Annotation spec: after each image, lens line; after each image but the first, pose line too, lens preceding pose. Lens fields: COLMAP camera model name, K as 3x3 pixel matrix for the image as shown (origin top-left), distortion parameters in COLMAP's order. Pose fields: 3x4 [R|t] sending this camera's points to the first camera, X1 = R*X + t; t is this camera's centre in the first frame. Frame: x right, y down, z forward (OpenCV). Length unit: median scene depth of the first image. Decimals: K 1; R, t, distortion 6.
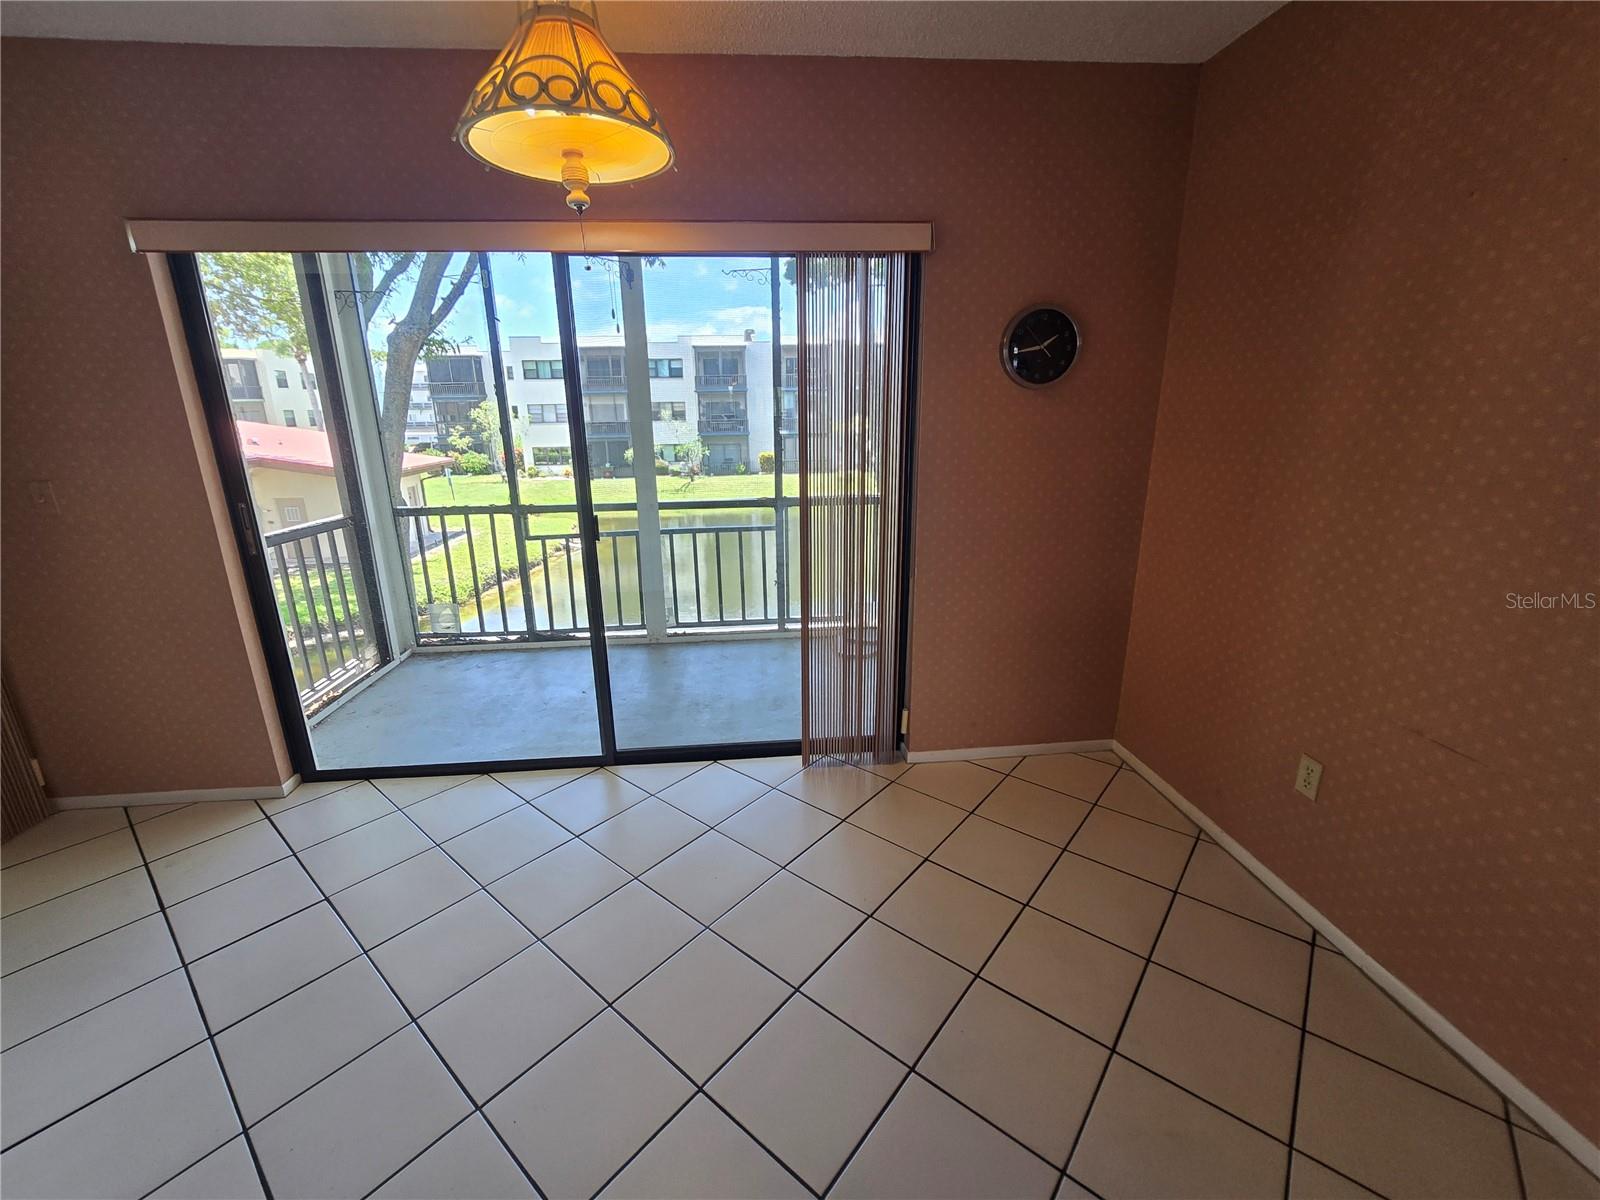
lens RADIAL K [[663.7, 0, 789.5], [0, 663.7, 598.5], [0, 0, 1]] dist [-0.004567, 0.000463]
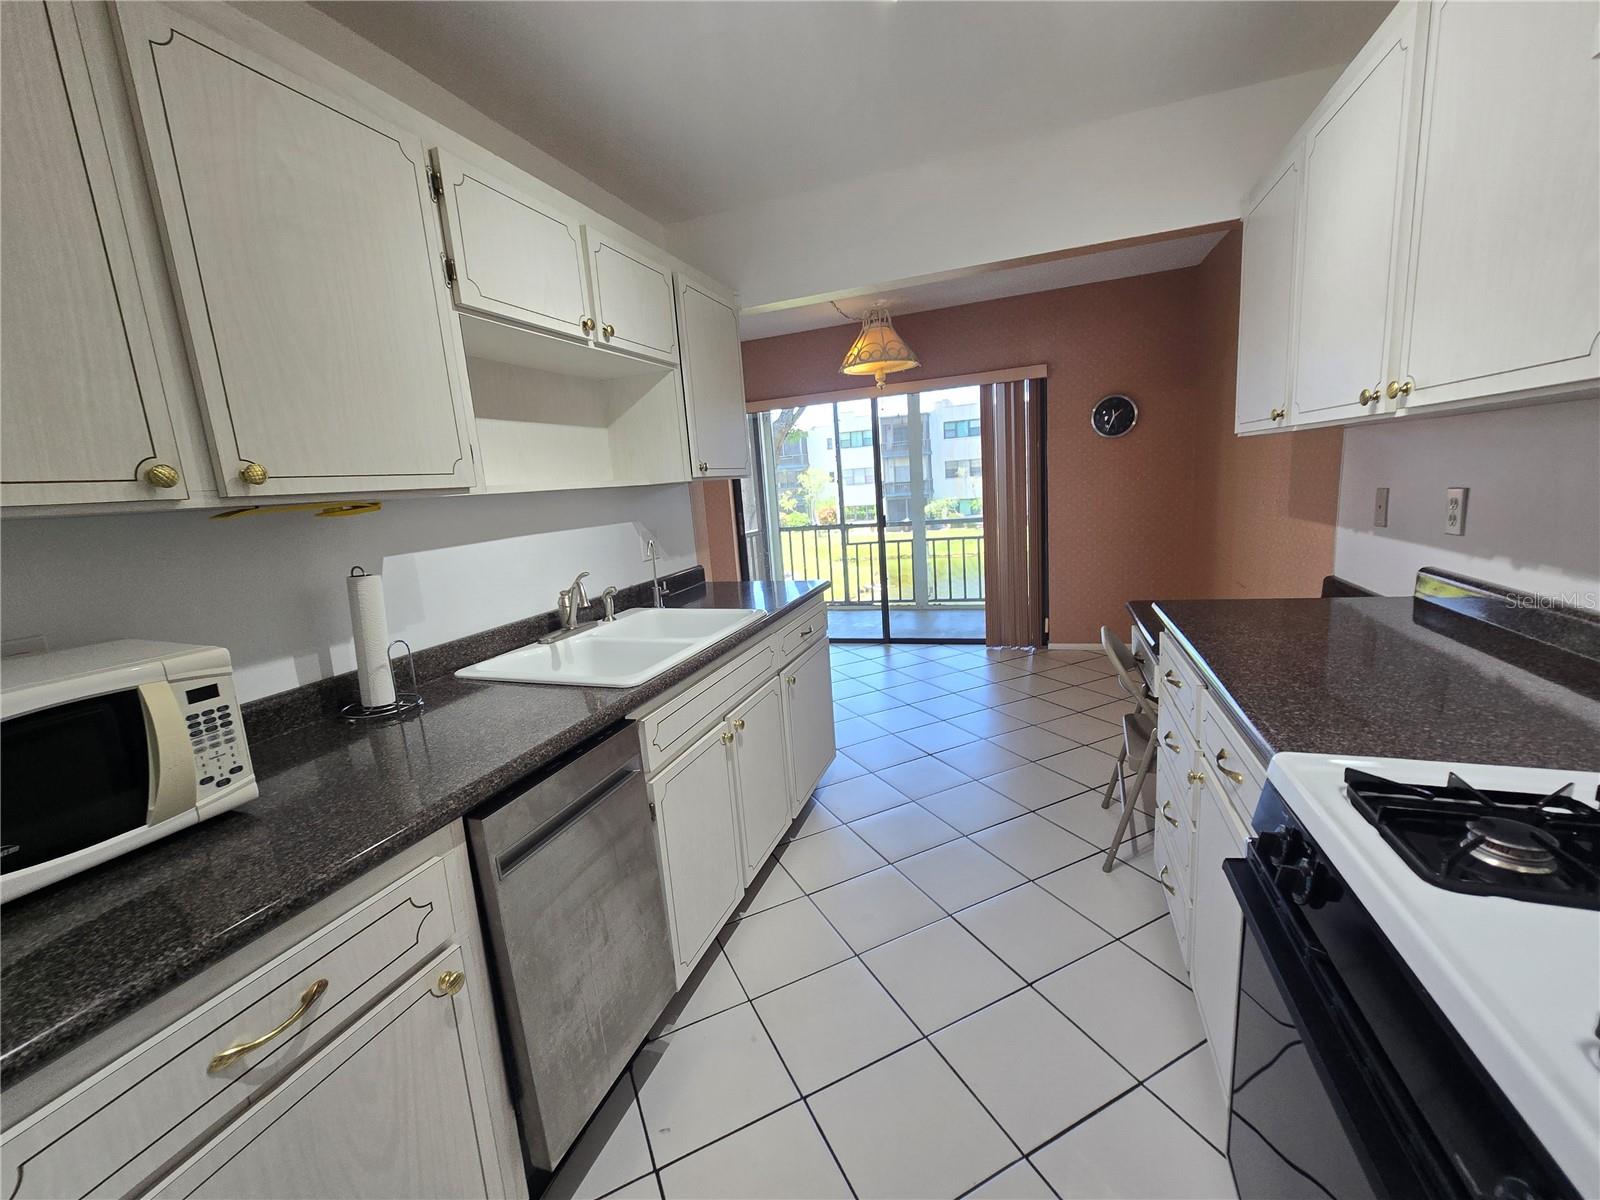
lens RADIAL K [[658.3, 0, 797.7], [0, 658.3, 606.1], [0, 0, 1]] dist [-0.002601, -0.000001]
pose [[0.908513, 0.023362, -0.417204, 0.187251], [-0.053047, 0.996806, -0.059699, 0.170106], [0.414477, 0.076369, 0.906850, -0.550142]]
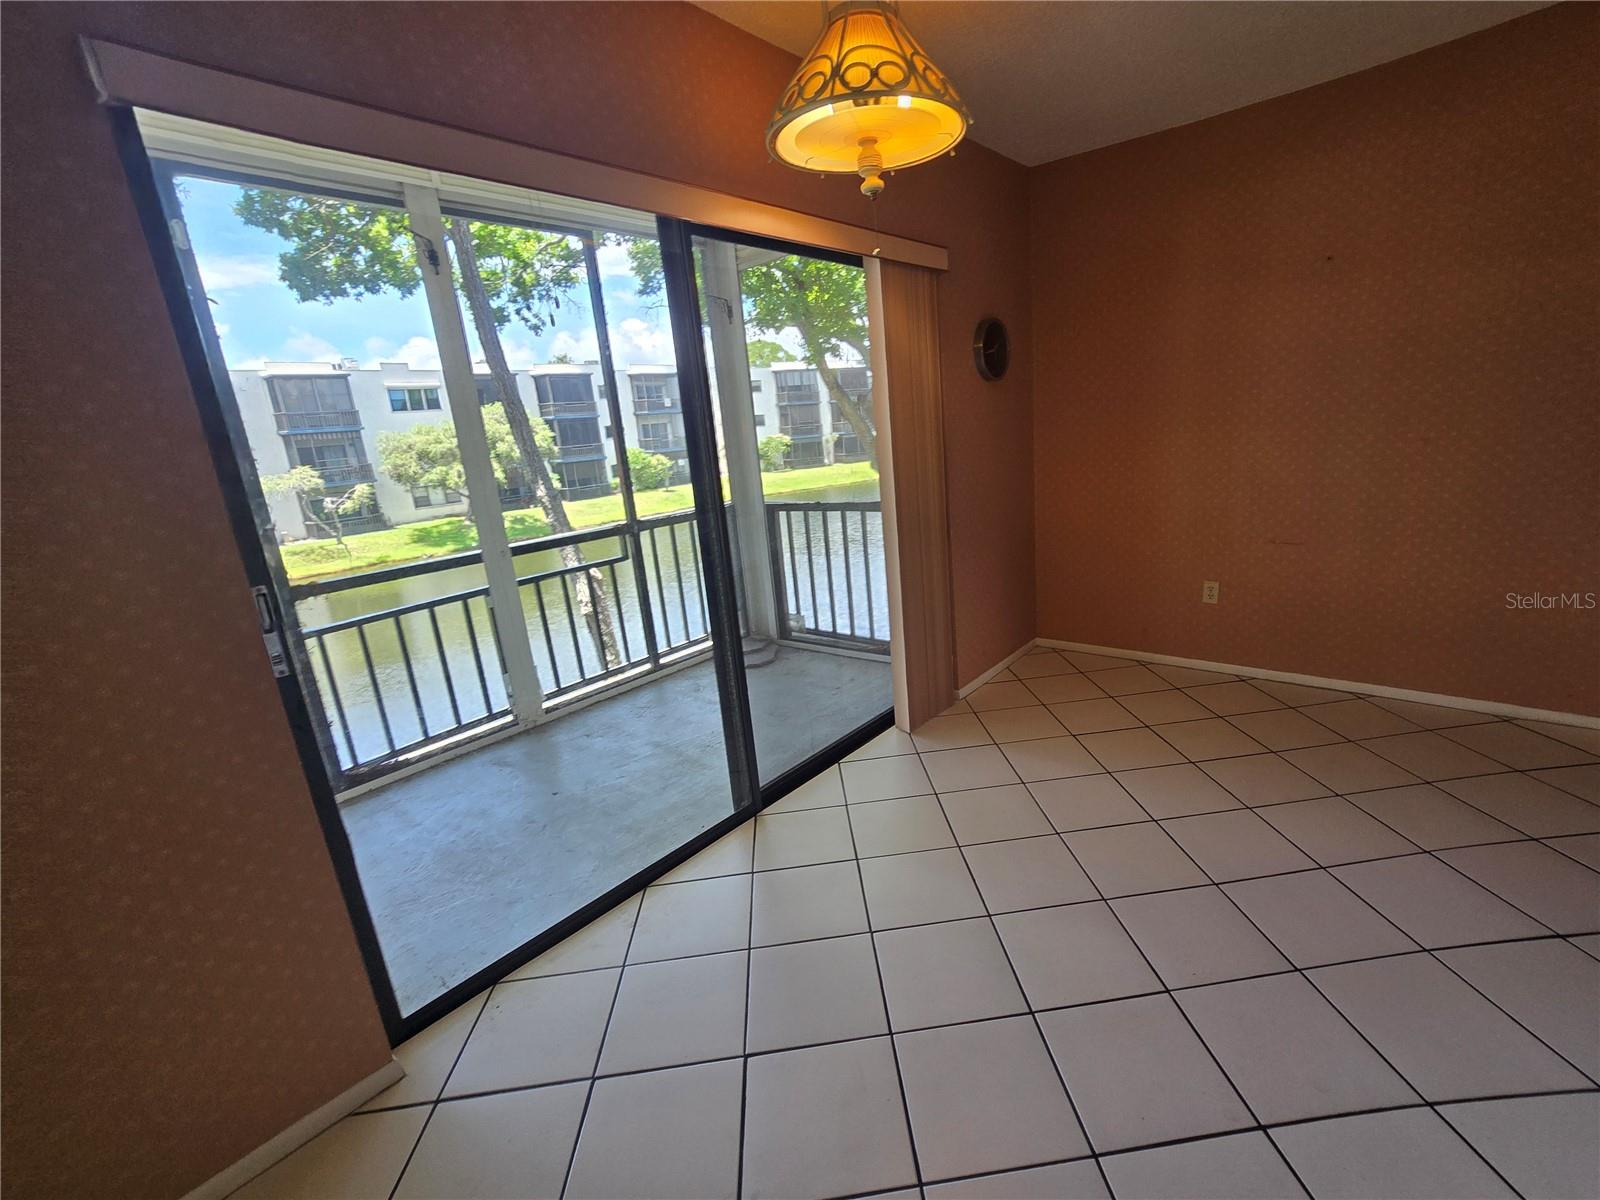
lens RADIAL K [[700.2, 0, 849.7], [0, 700.2, 602.4], [0, 0, 1]] dist [-0.001131, -0.000161]
pose [[0.690663, -0.222093, 0.688229, -0.478501], [0.260066, 0.964286, 0.050192, -0.018570], [-0.674797, 0.144319, 0.723755, 0.130187]]
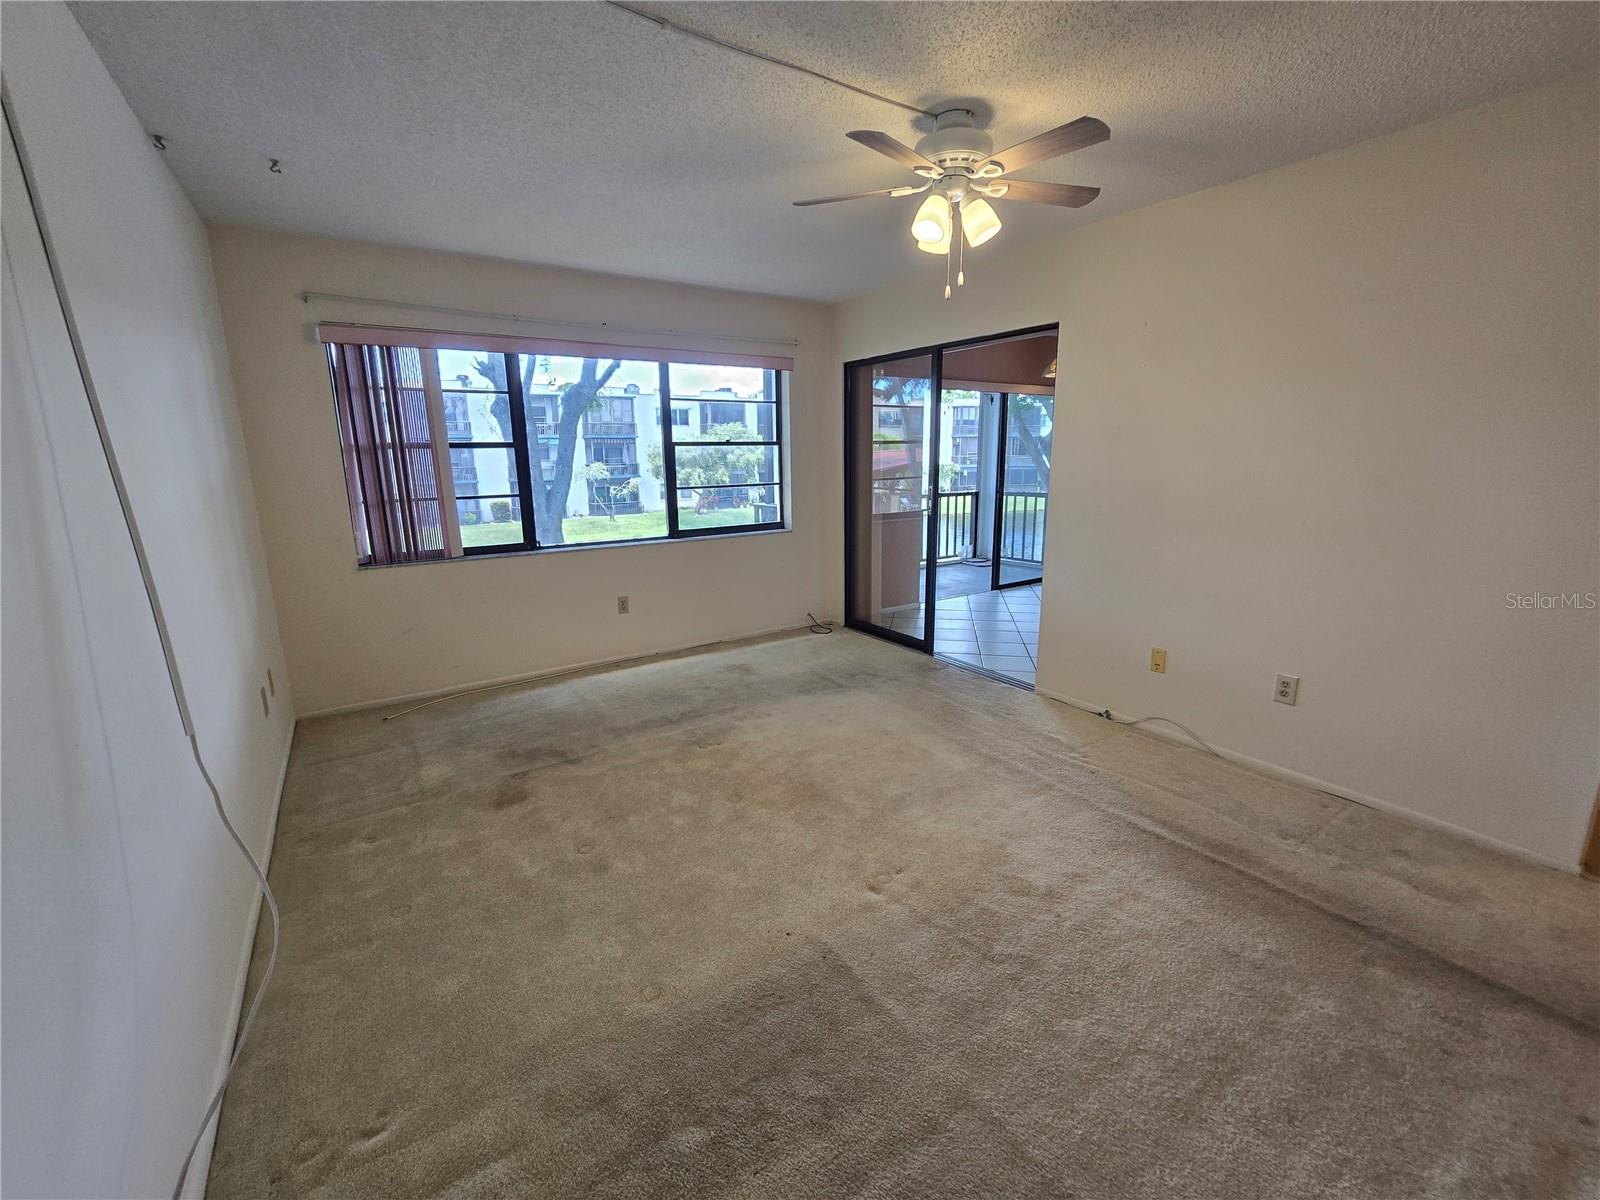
lens RADIAL K [[672.3, 0, 788.1], [0, 672.3, 597.5], [0, 0, 1]] dist [-0.001552, 0.000131]
pose [[0.881769, -0.096463, 0.461712, -1.407634], [0.130219, 0.990607, -0.041728, 0.185367], [-0.453350, 0.096918, 0.886048, -0.544531]]
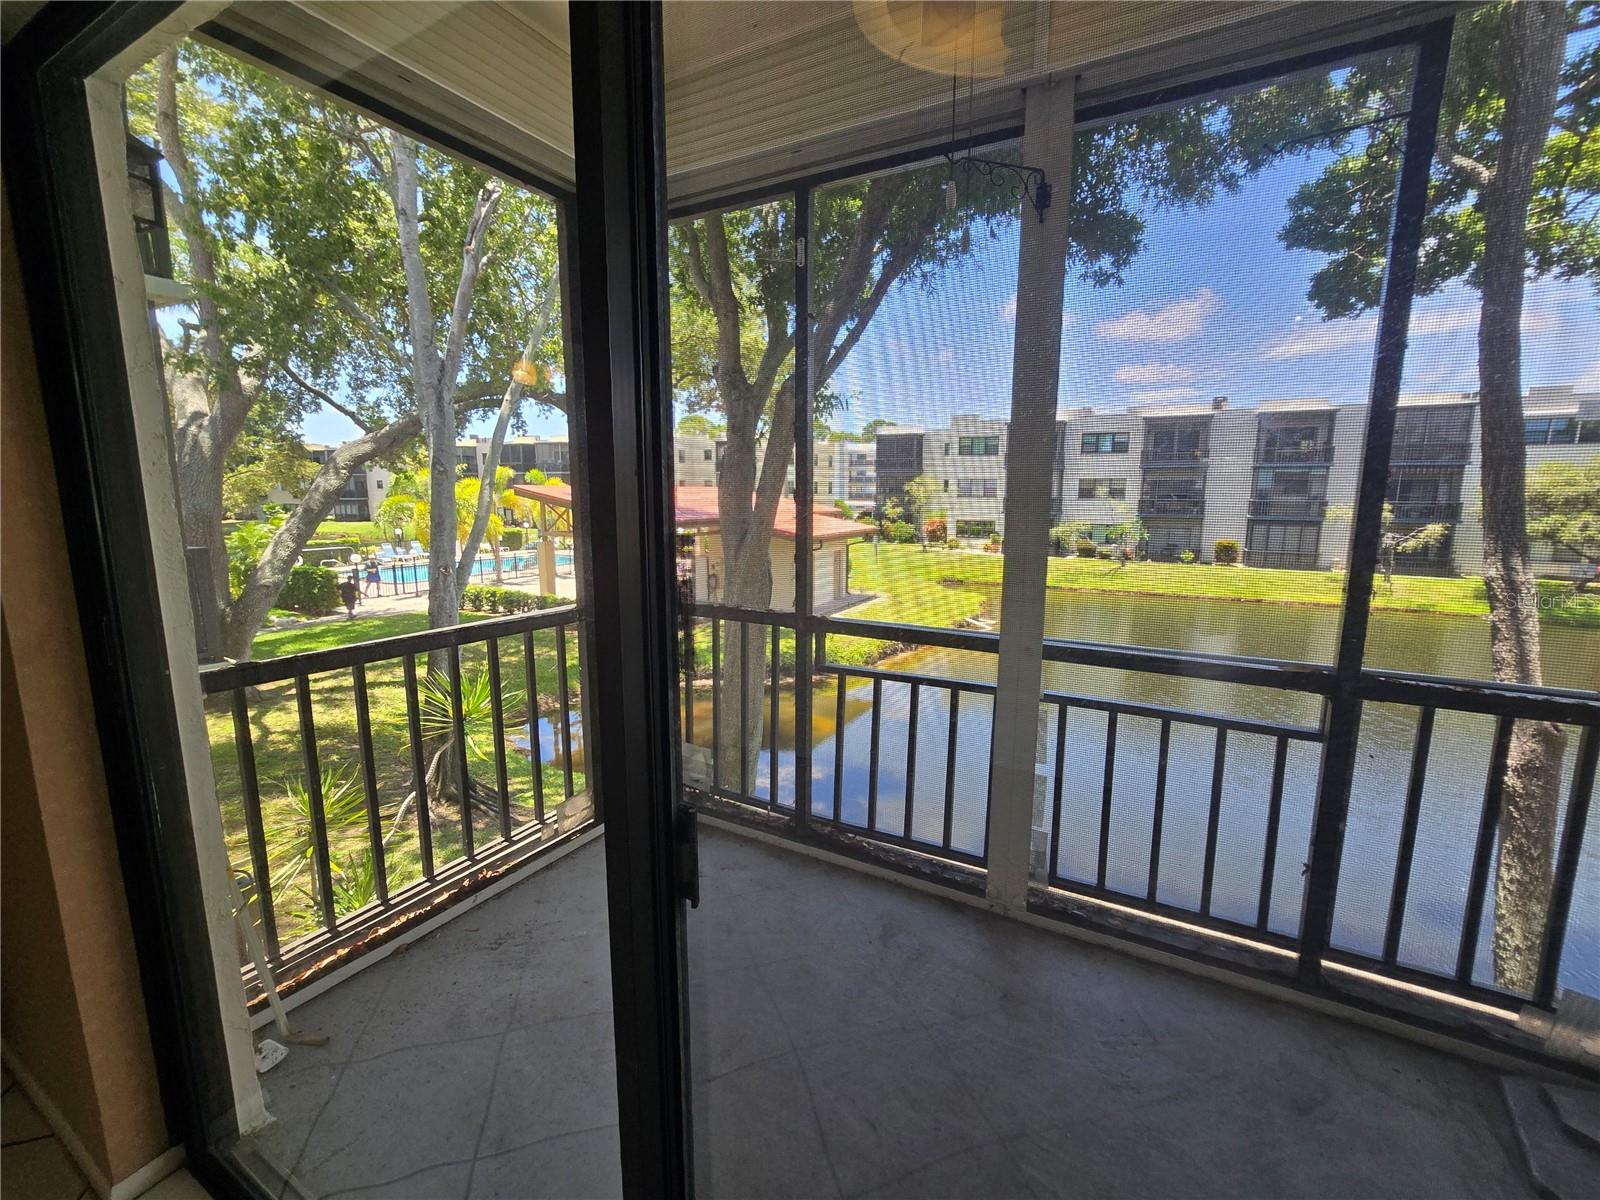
lens RADIAL K [[669.1, 0, 807.4], [0, 669.1, 595.8], [0, 0, 1]] dist [-0.013181, 0.007972]
pose [[0.831000, 0.107826, -0.545722, -0.072545], [-0.169418, 0.983486, -0.063659, -0.113965], [0.529846, 0.145356, 0.835544, 0.461359]]
